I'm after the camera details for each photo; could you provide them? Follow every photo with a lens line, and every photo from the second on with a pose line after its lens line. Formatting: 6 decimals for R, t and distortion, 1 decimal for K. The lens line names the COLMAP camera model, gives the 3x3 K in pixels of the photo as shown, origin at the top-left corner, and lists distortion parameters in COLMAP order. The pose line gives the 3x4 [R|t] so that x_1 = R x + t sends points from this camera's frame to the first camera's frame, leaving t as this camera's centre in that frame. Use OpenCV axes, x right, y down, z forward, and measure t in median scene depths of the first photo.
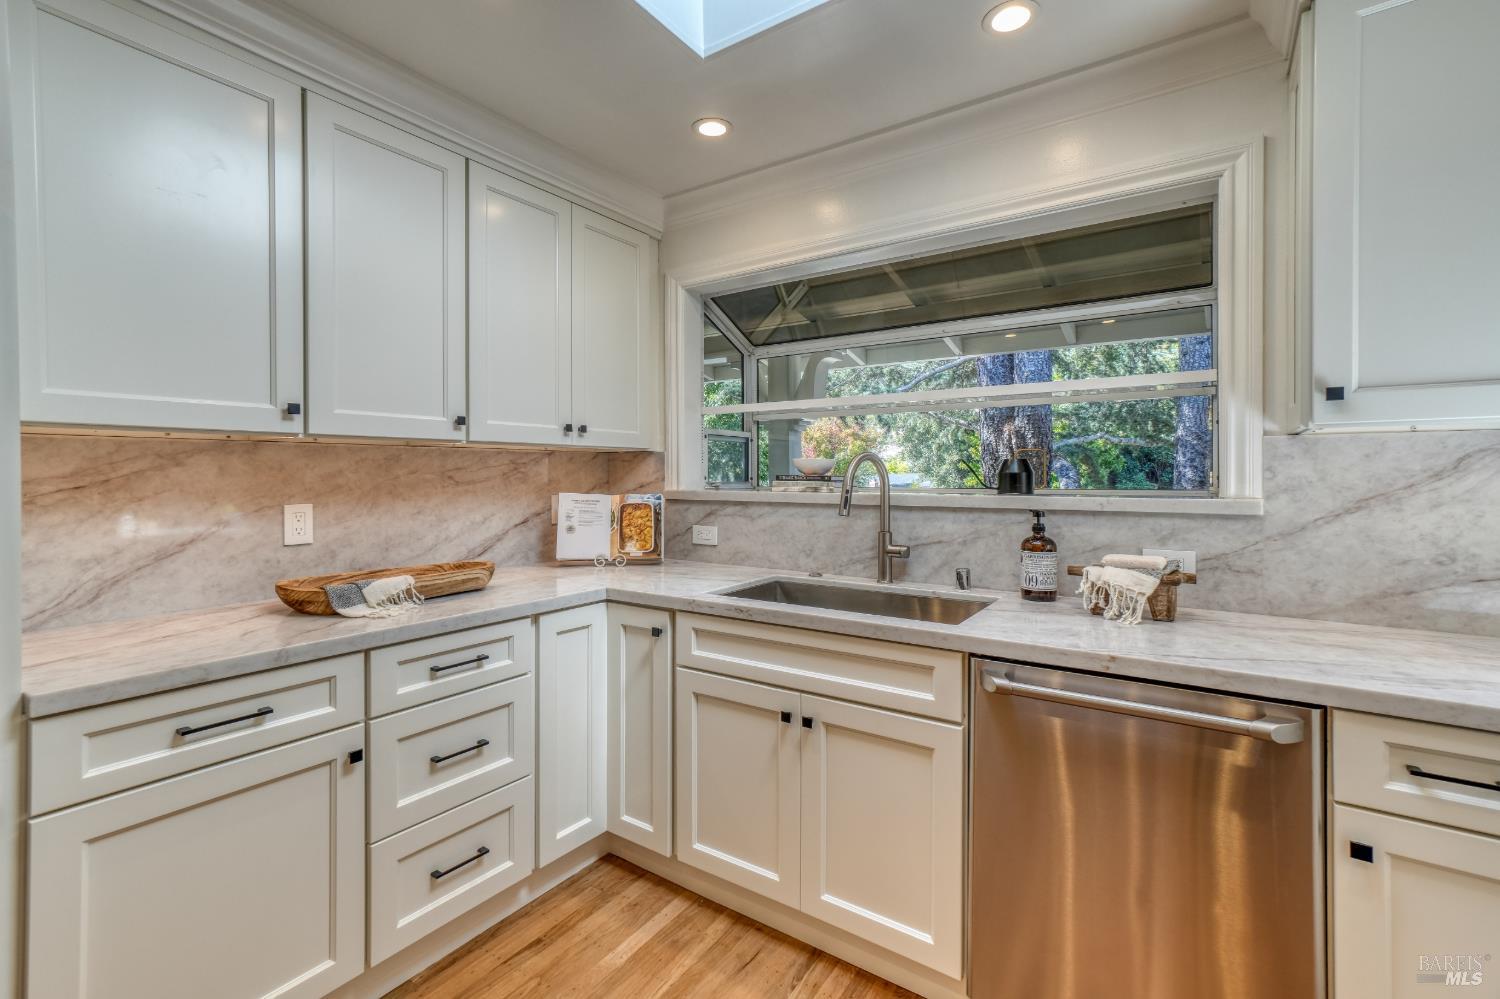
lens RADIAL K [[661.0, 0, 729.3], [0, 661.0, 478.5], [0, 0, 1]] dist [-0.017201, 0.013275]
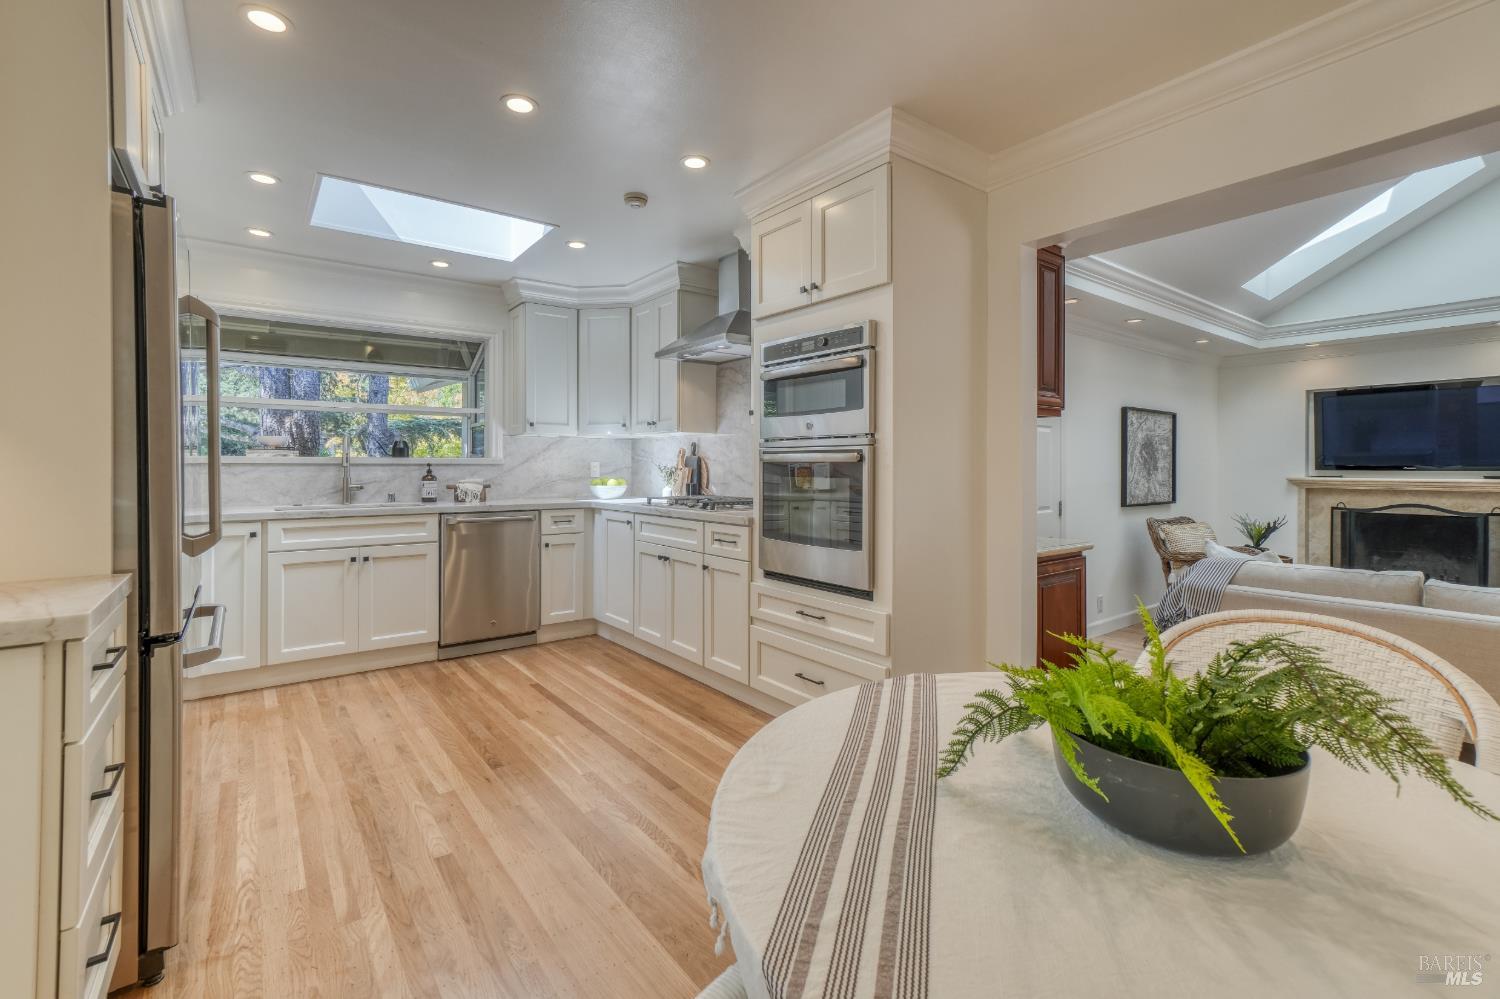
lens RADIAL K [[657.3, 0, 736.5], [0, 657.3, 465.7], [0, 0, 1]] dist [0.001057, 0.000487]
pose [[0.307671, 0.003076, 0.951488, -1.312323], [0.007159, 0.999959, -0.005547, 0.072482], [-0.951466, 0.008518, 0.307636, -0.687640]]
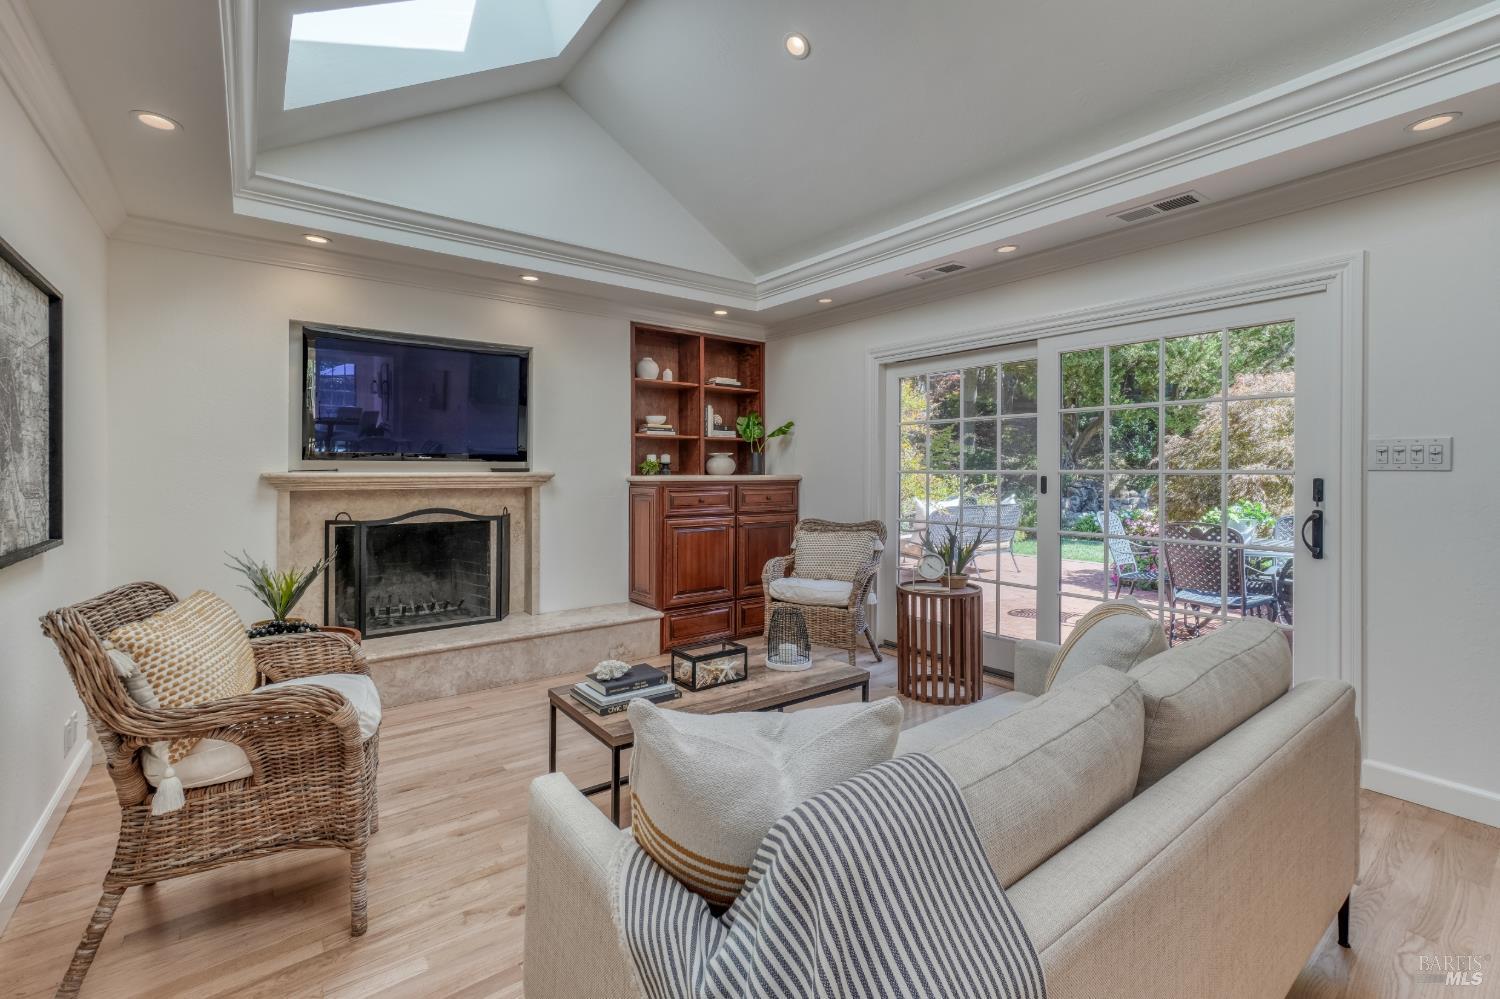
lens RADIAL K [[668.2, 0, 759.3], [0, 668.2, 470.1], [0, 0, 1]] dist [-0.001916, -0.000060]
pose [[-0.951344, 0.000903, 0.308131, 0.632280], [0.003691, 0.999957, 0.008466, 0.111270], [-0.308110, 0.009191, -0.951306, -0.959049]]
